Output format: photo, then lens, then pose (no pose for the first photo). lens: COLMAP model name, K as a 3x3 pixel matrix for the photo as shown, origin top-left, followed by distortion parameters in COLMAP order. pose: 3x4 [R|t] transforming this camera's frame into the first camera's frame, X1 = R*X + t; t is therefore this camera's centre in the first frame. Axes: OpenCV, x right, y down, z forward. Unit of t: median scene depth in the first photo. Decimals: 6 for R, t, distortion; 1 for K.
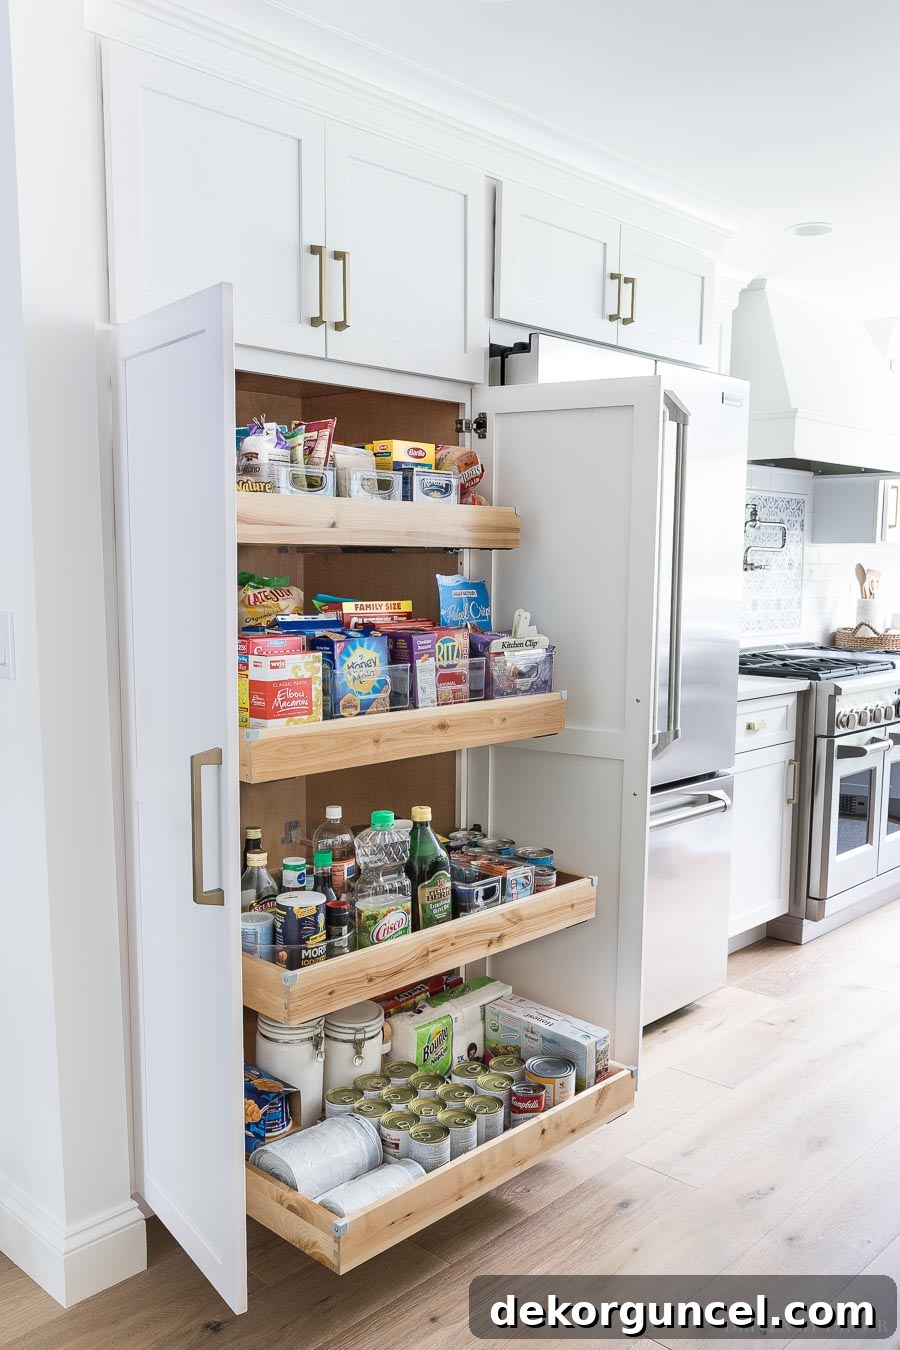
lens RADIAL K [[1163.1, 0, 463.8], [0, 1163.1, 724.2], [0, 0, 1]] dist [-0.004787, -0.004557]
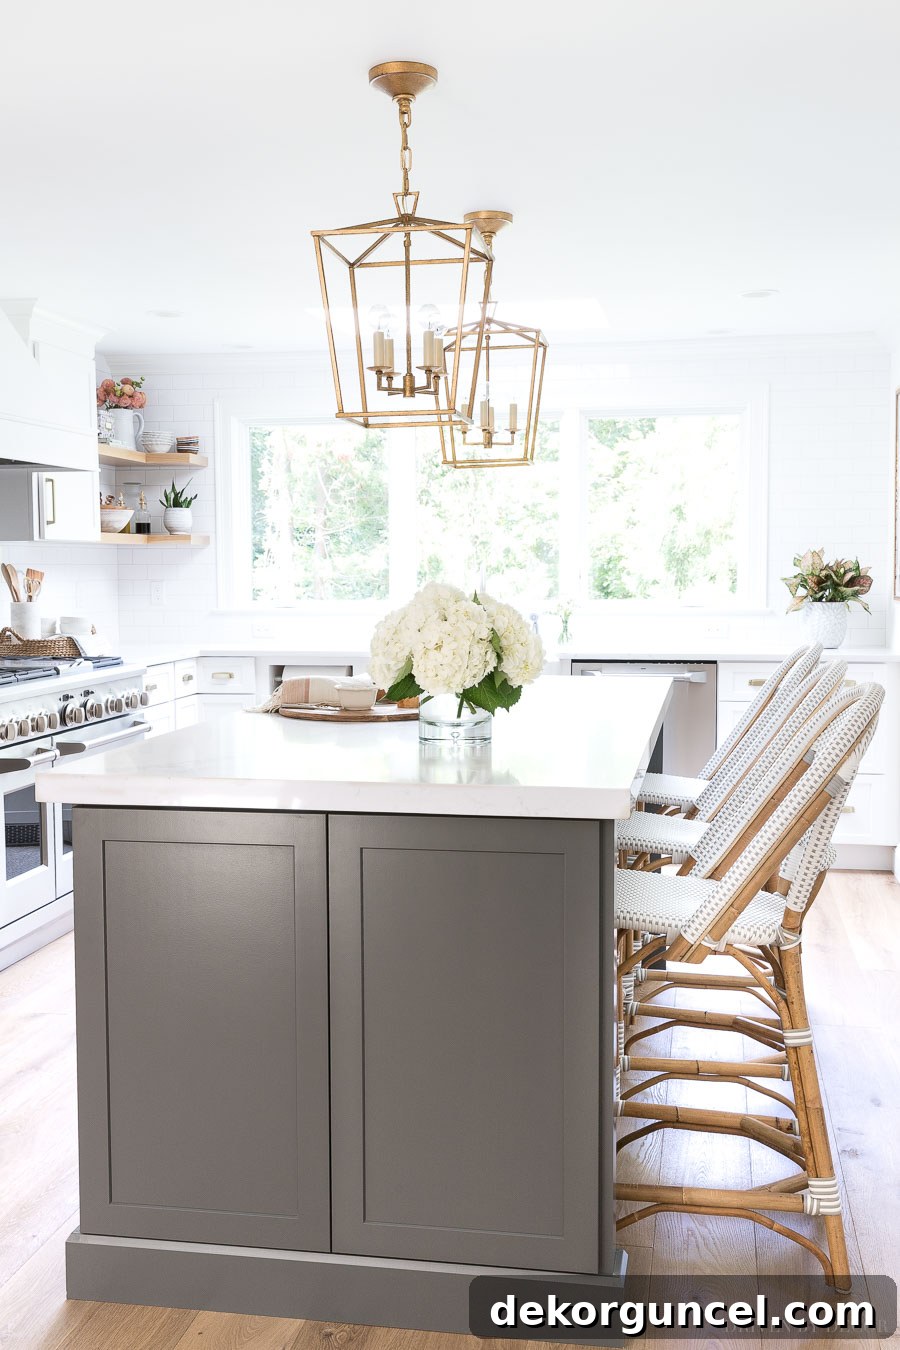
lens RADIAL K [[1457.5, 0, 452.2], [0, 1457.5, 686.0], [0, 0, 1]] dist [0.003147, 0.000000]
pose [[0.835785, -0.056862, 0.546105, -0.003692], [0.087495, 0.995706, -0.030230, 0.026117], [-0.542041, 0.073047, 0.837171, -0.157051]]
